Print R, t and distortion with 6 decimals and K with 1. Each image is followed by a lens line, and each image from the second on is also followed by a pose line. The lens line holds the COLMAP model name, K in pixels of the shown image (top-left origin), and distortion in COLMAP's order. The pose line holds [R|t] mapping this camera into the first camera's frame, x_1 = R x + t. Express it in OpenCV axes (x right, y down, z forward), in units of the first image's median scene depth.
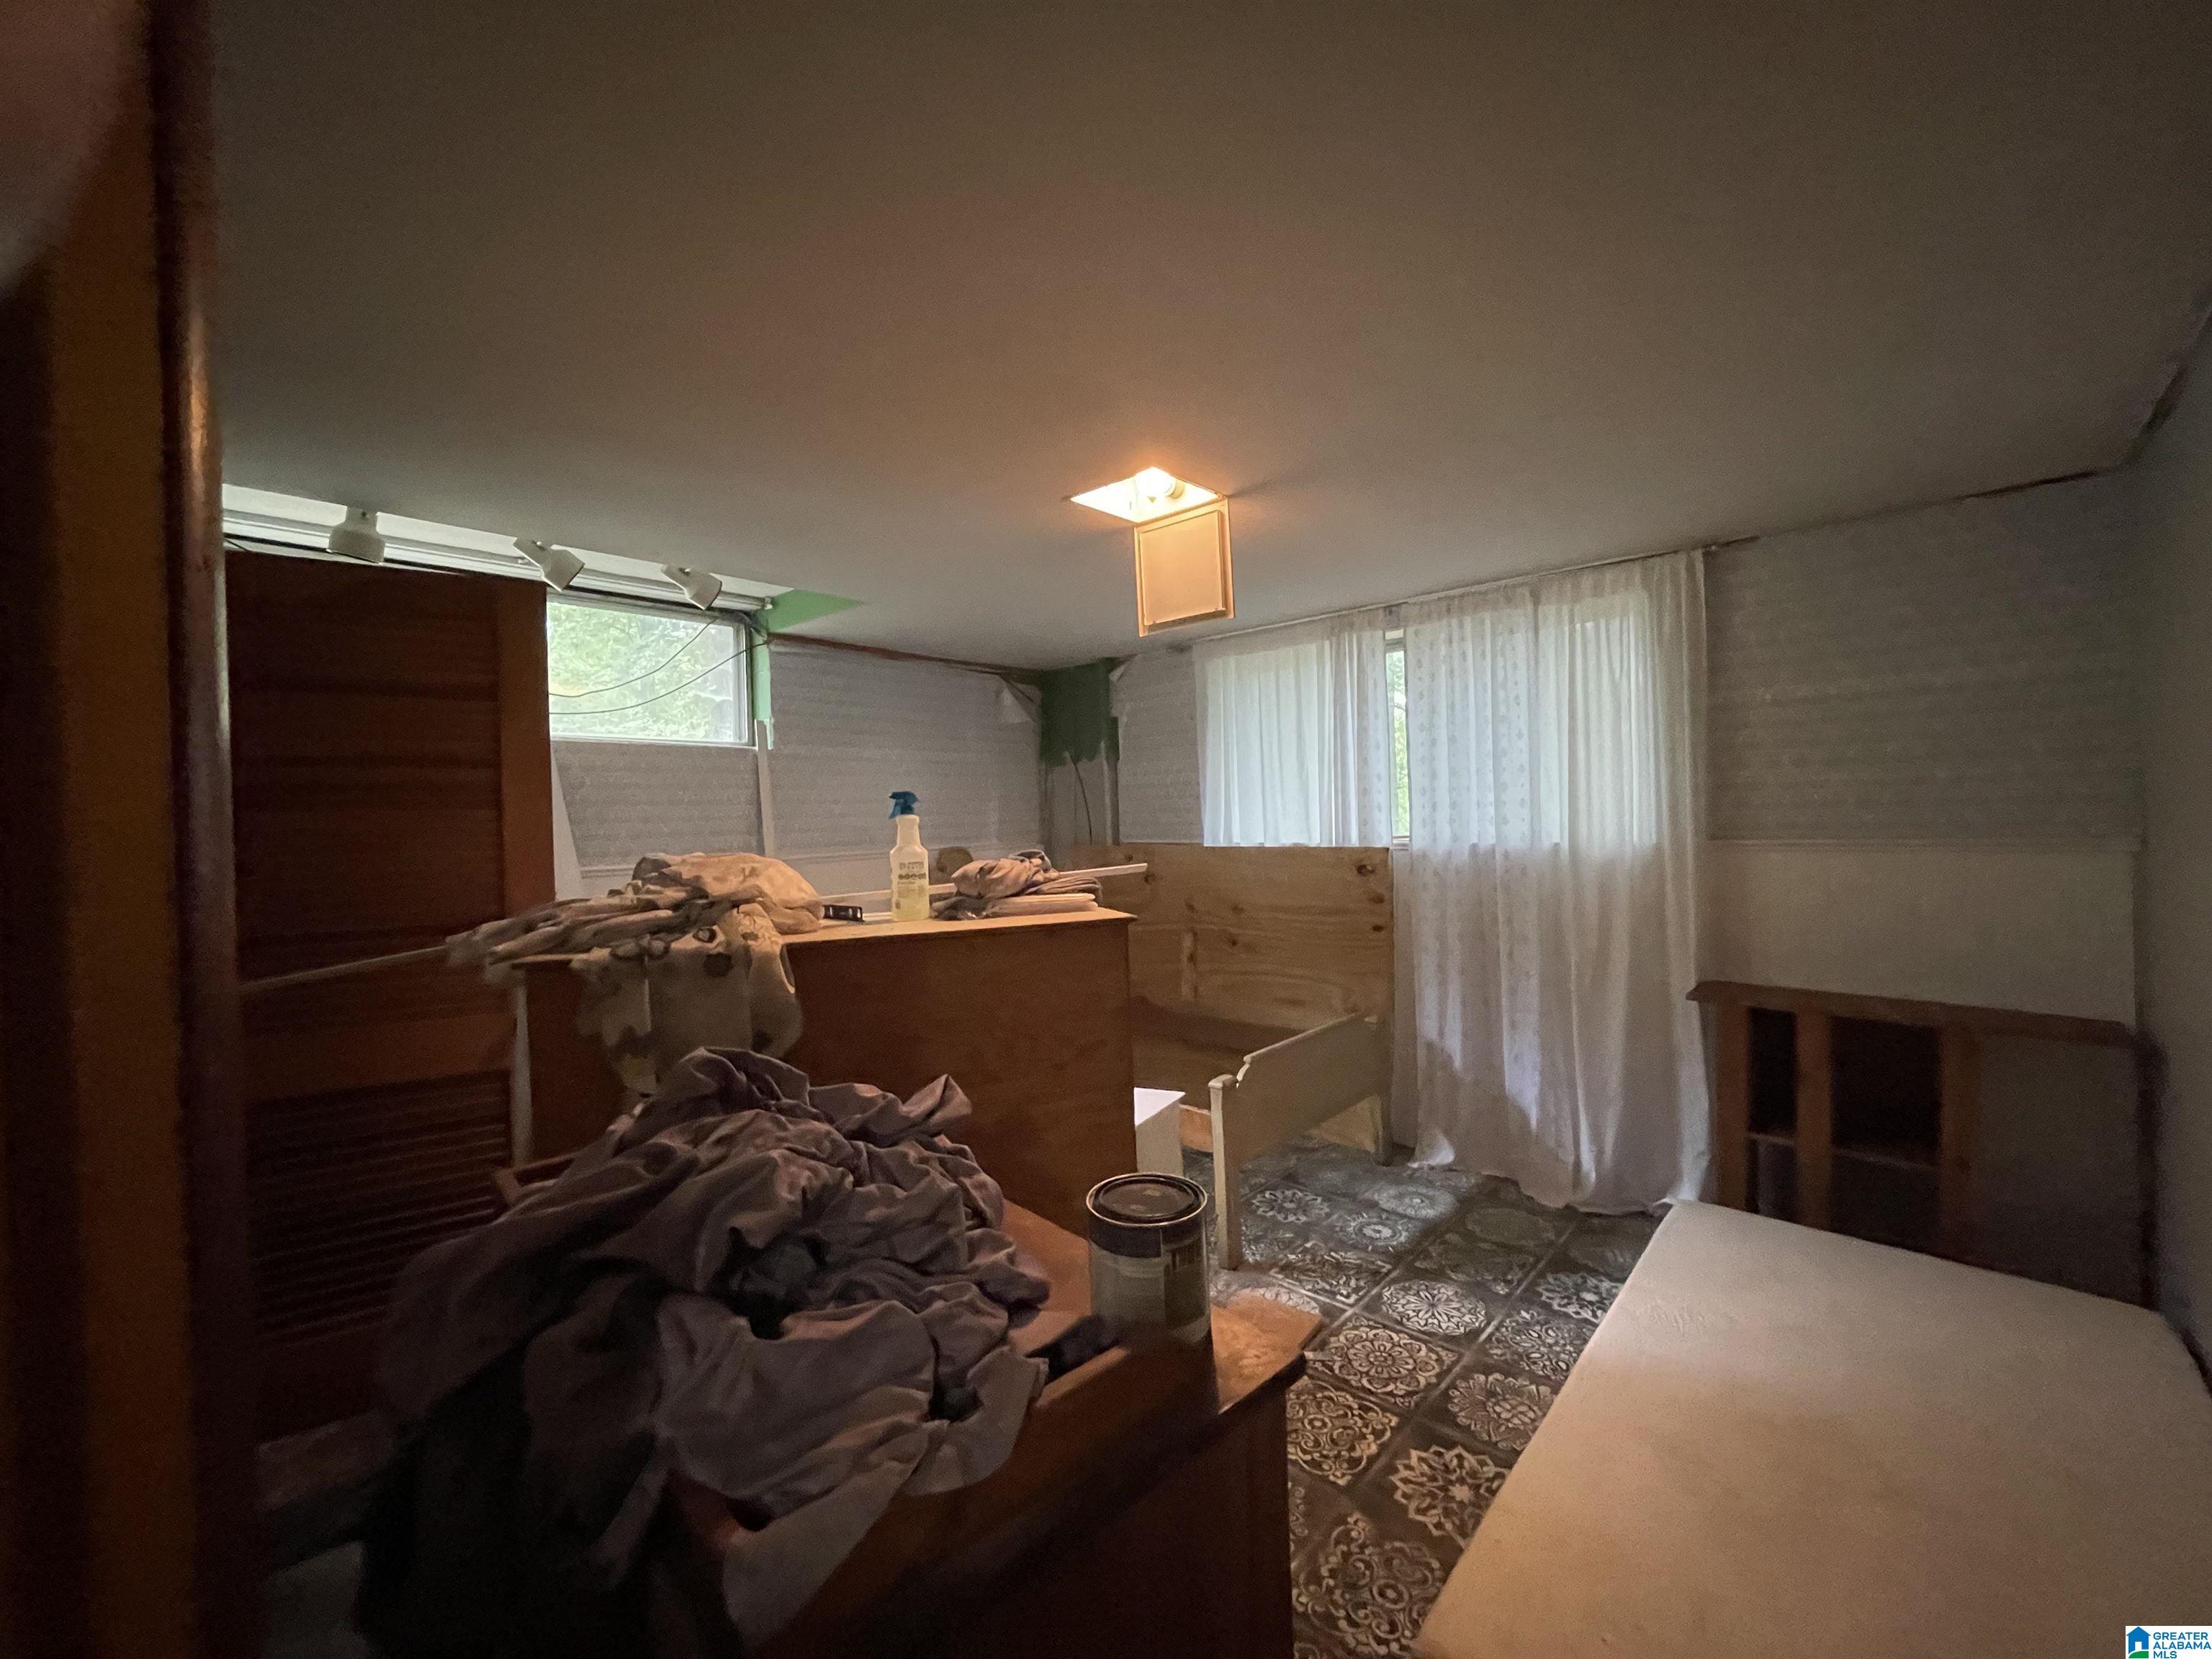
lens RADIAL K [[887.2, 0, 1095.9], [0, 887.2, 822.0], [0, 0, 1]] dist [-0.002214, 0.000484]
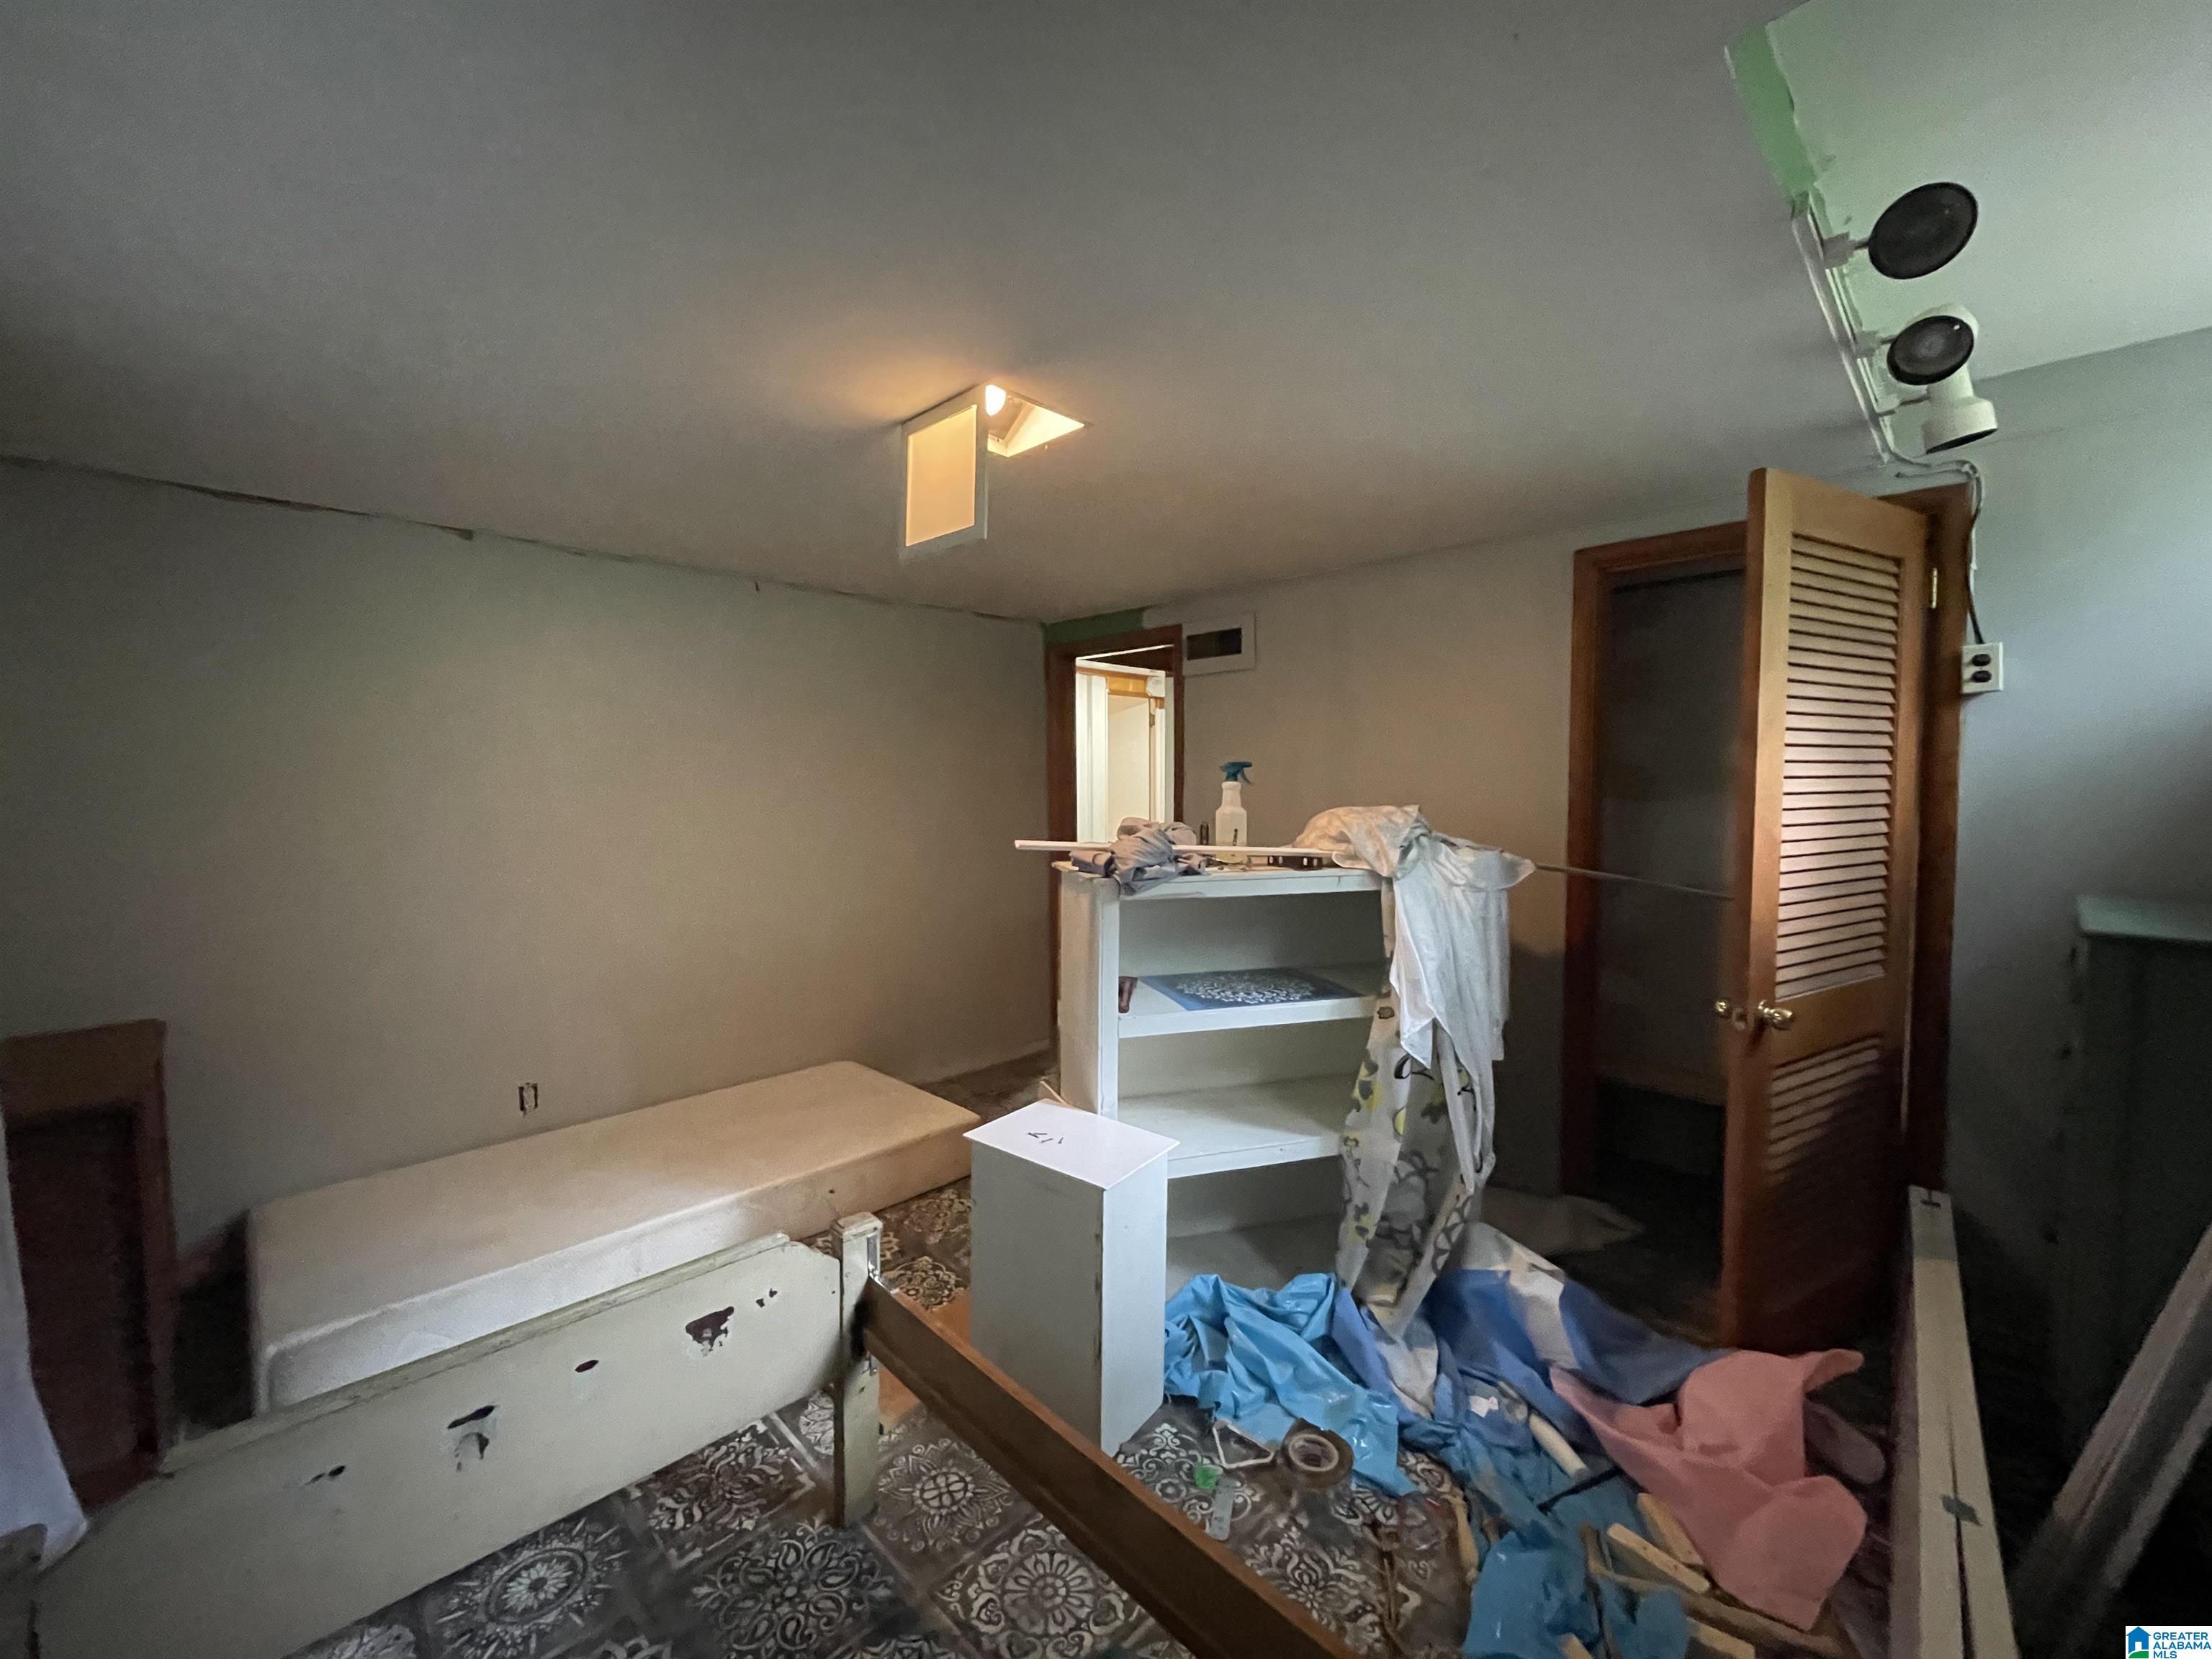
lens RADIAL K [[887.2, 0, 1095.9], [0, 887.2, 822.0], [0, 0, 1]] dist [-0.002214, 0.000484]
pose [[-0.997802, 0.027846, 0.060139, -0.088590], [0.031242, 0.997926, 0.056288, -0.023526], [-0.058447, 0.058043, -0.996602, 2.076588]]
